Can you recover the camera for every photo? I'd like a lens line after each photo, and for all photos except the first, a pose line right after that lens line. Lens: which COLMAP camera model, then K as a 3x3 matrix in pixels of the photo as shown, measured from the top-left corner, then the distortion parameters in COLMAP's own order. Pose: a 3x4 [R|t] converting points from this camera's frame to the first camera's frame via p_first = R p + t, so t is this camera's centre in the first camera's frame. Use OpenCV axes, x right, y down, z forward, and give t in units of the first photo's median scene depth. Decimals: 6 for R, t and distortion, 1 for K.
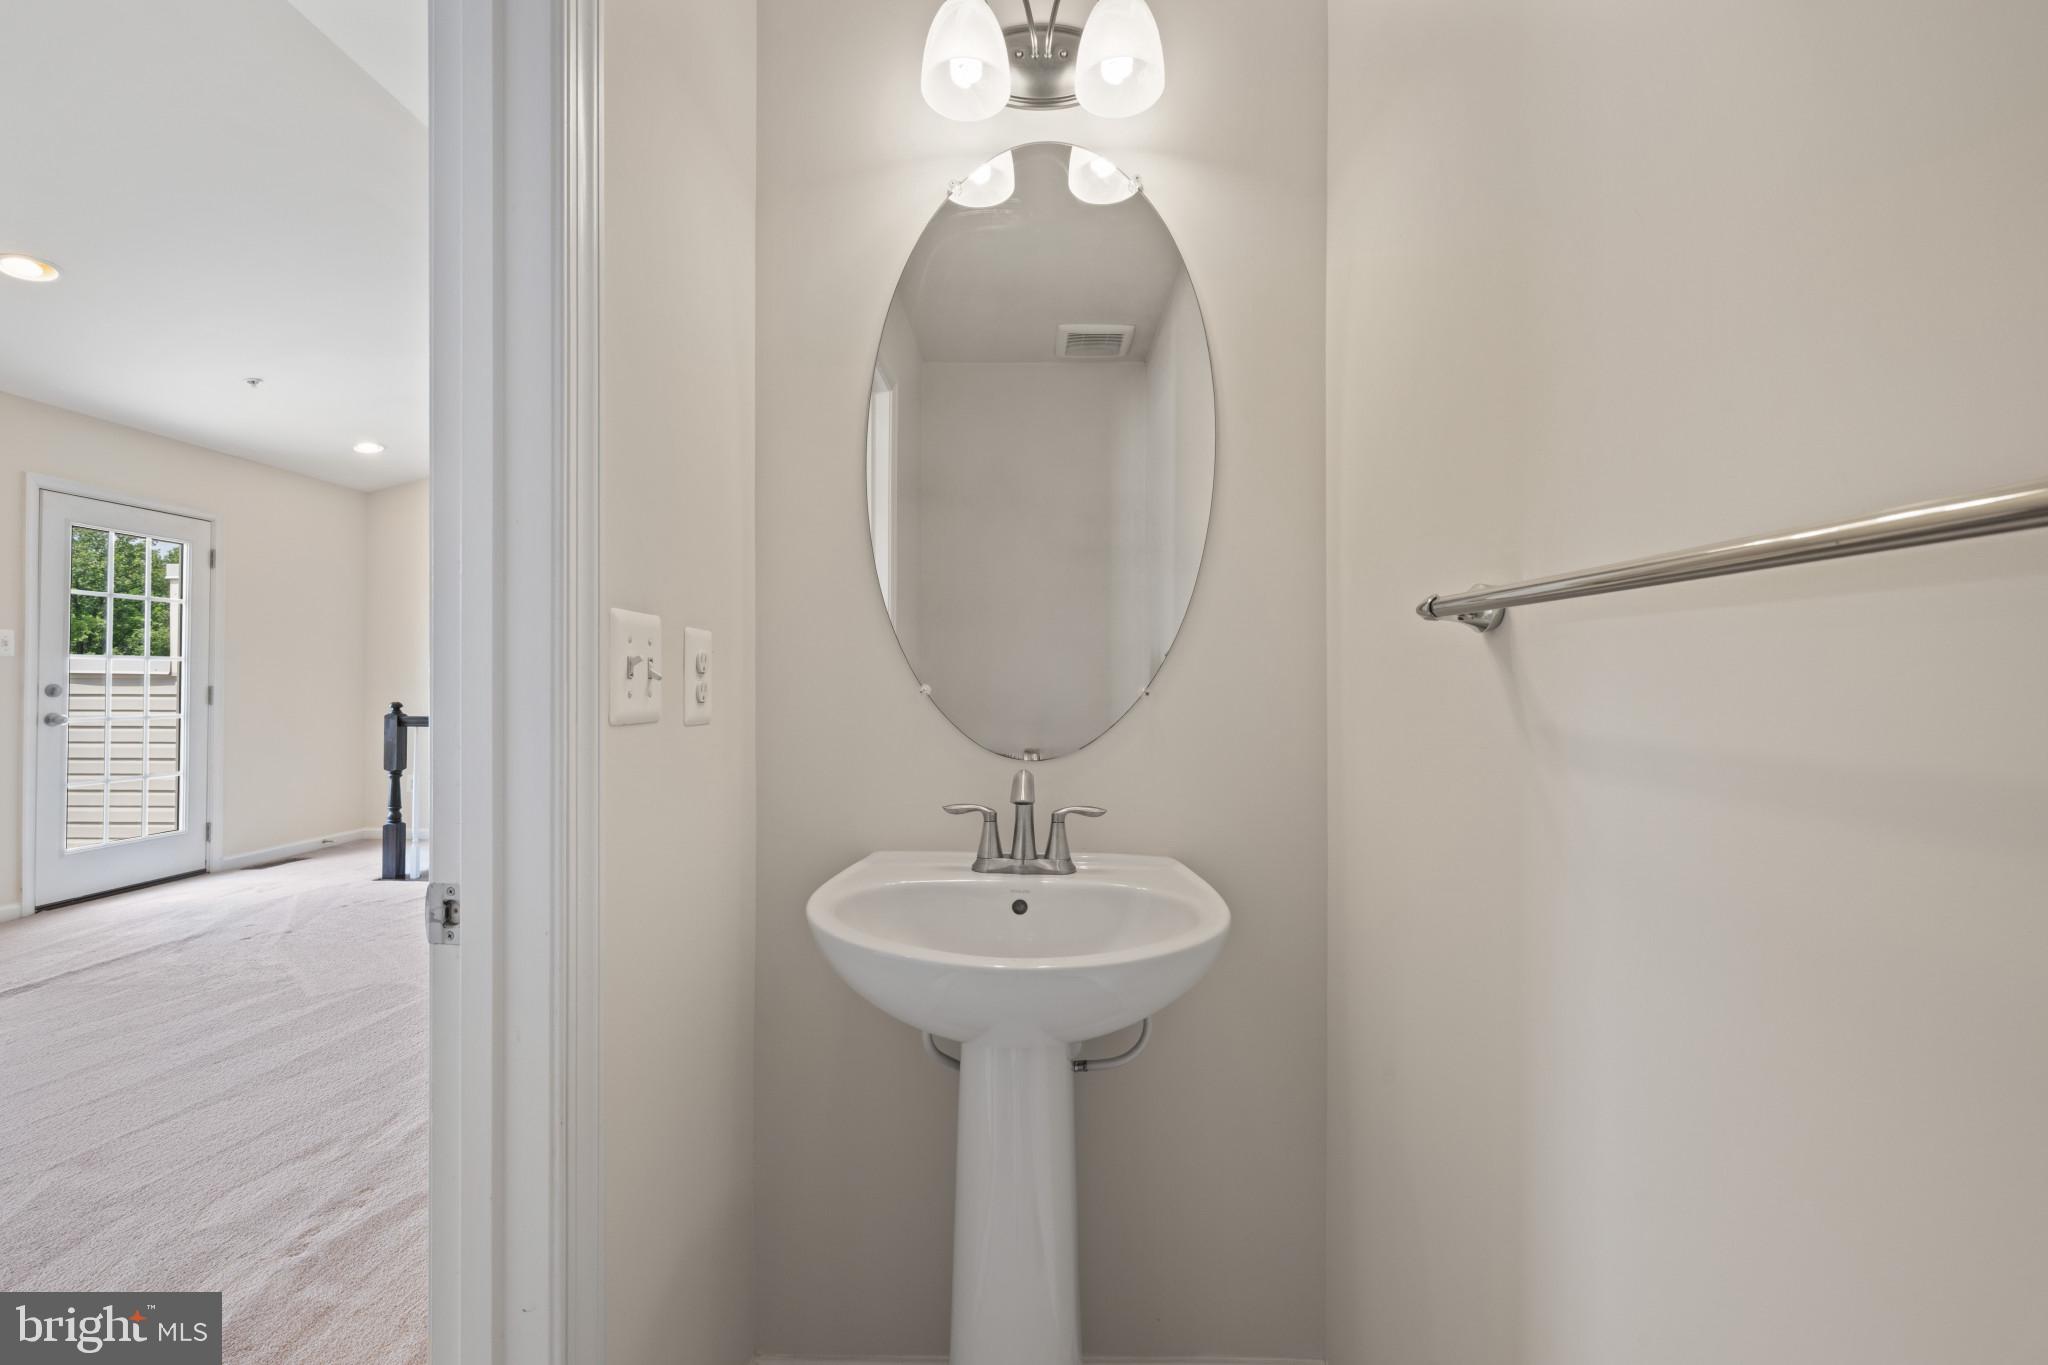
lens RADIAL K [[816.0, 0, 1026.2], [0, 816.0, 673.1], [0, 0, 1]] dist [-0.003119, -0.000298]
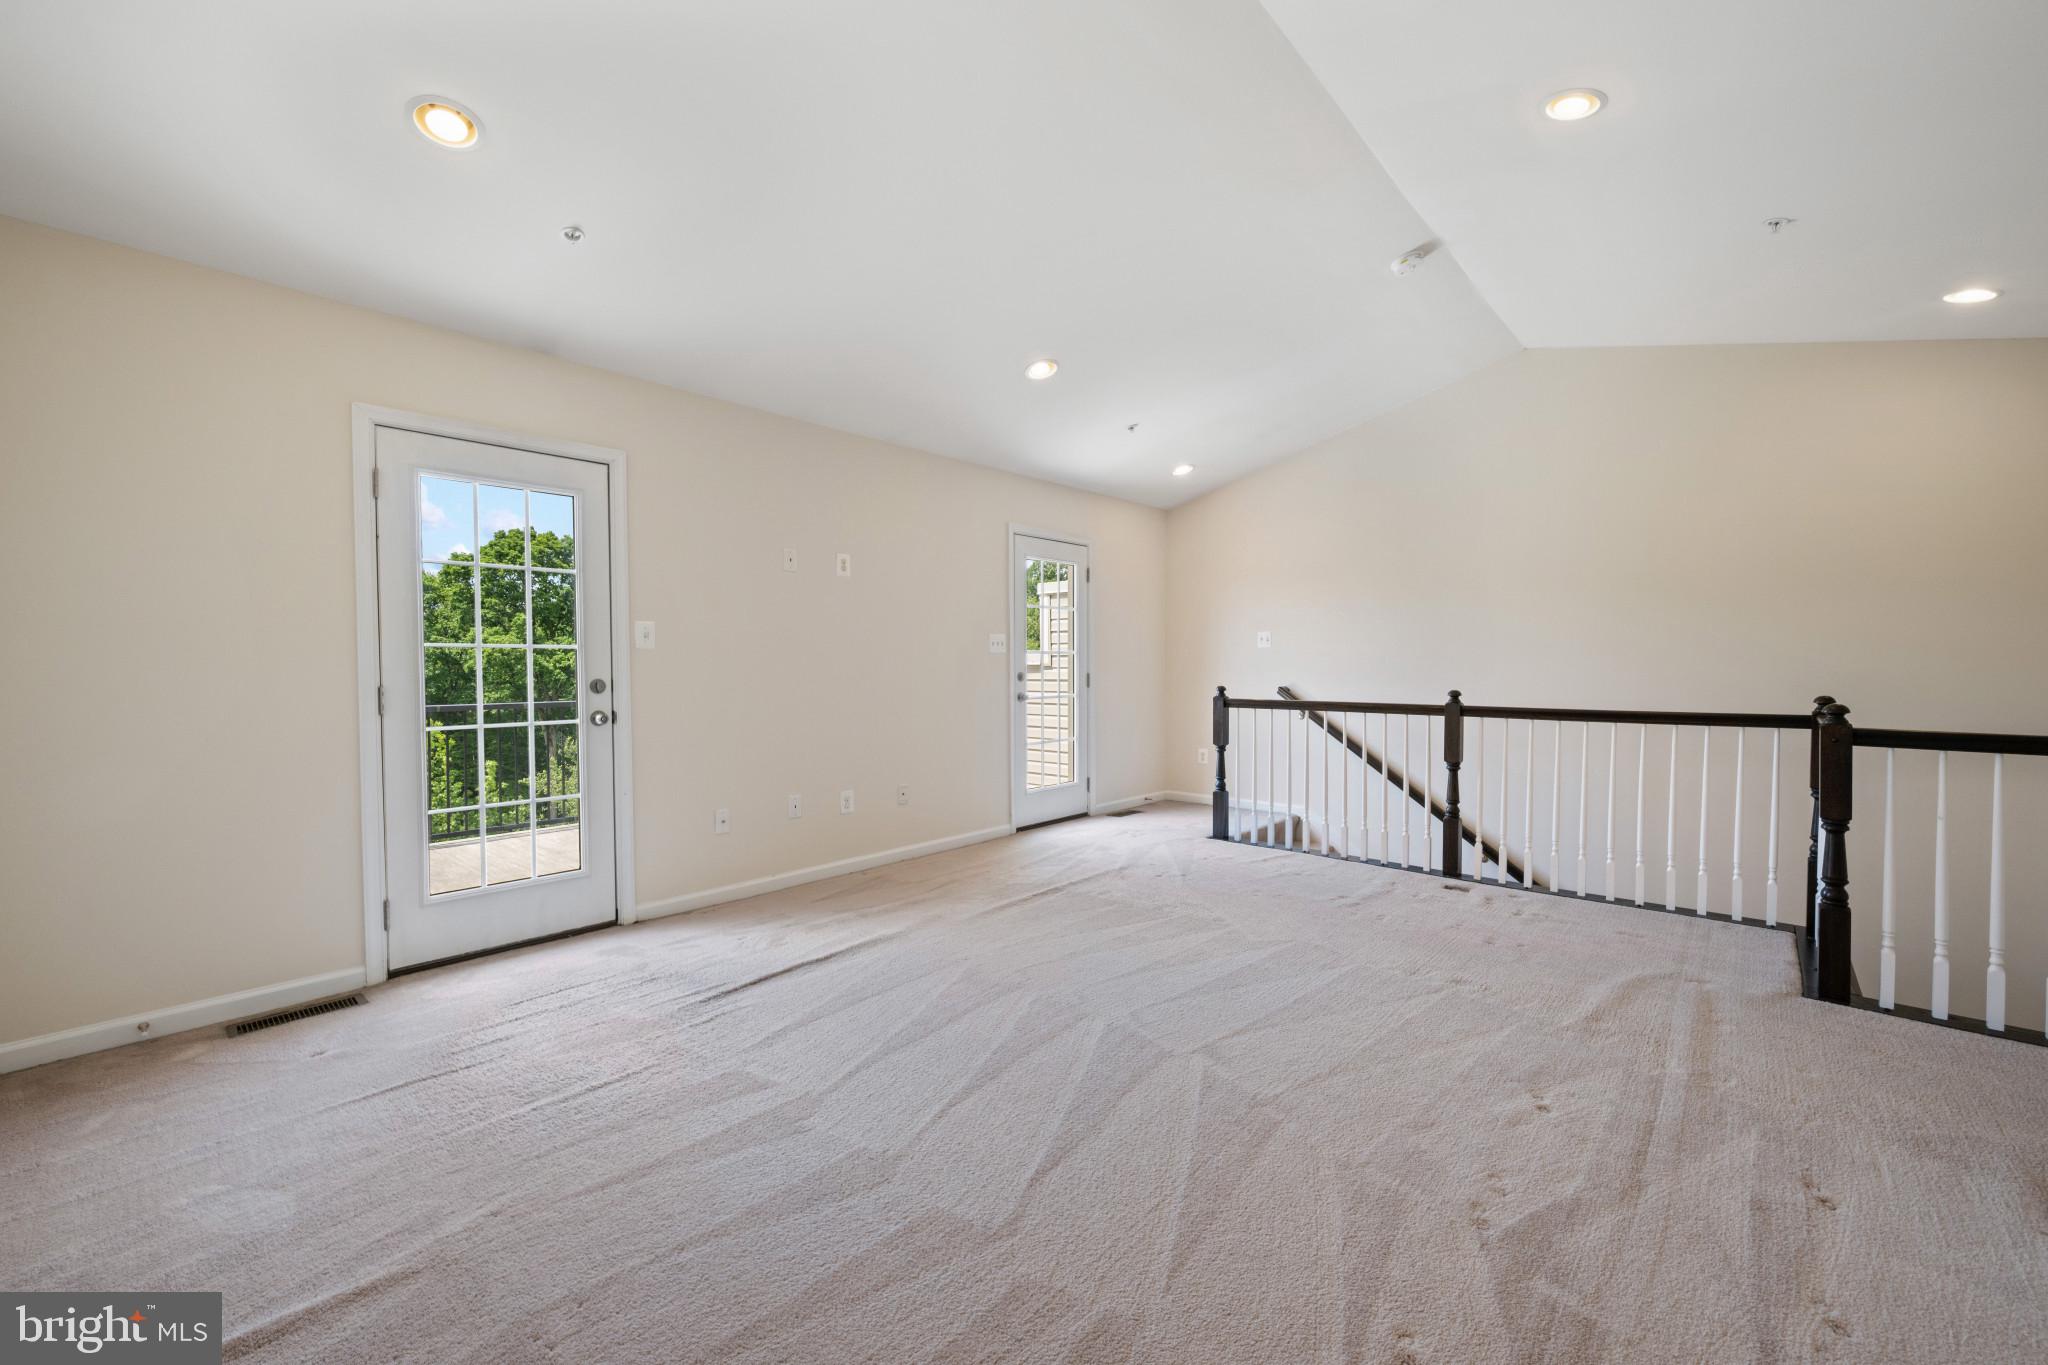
lens RADIAL K [[804.6, 0, 1020.7], [0, 804.6, 685.0], [0, 0, 1]] dist [0.001093, 0.000051]
pose [[0.750919, 0.004390, -0.660380, -0.235965], [0.016022, 0.999562, 0.024863, 0.001024], [0.660200, -0.029251, 0.750520, -0.040816]]
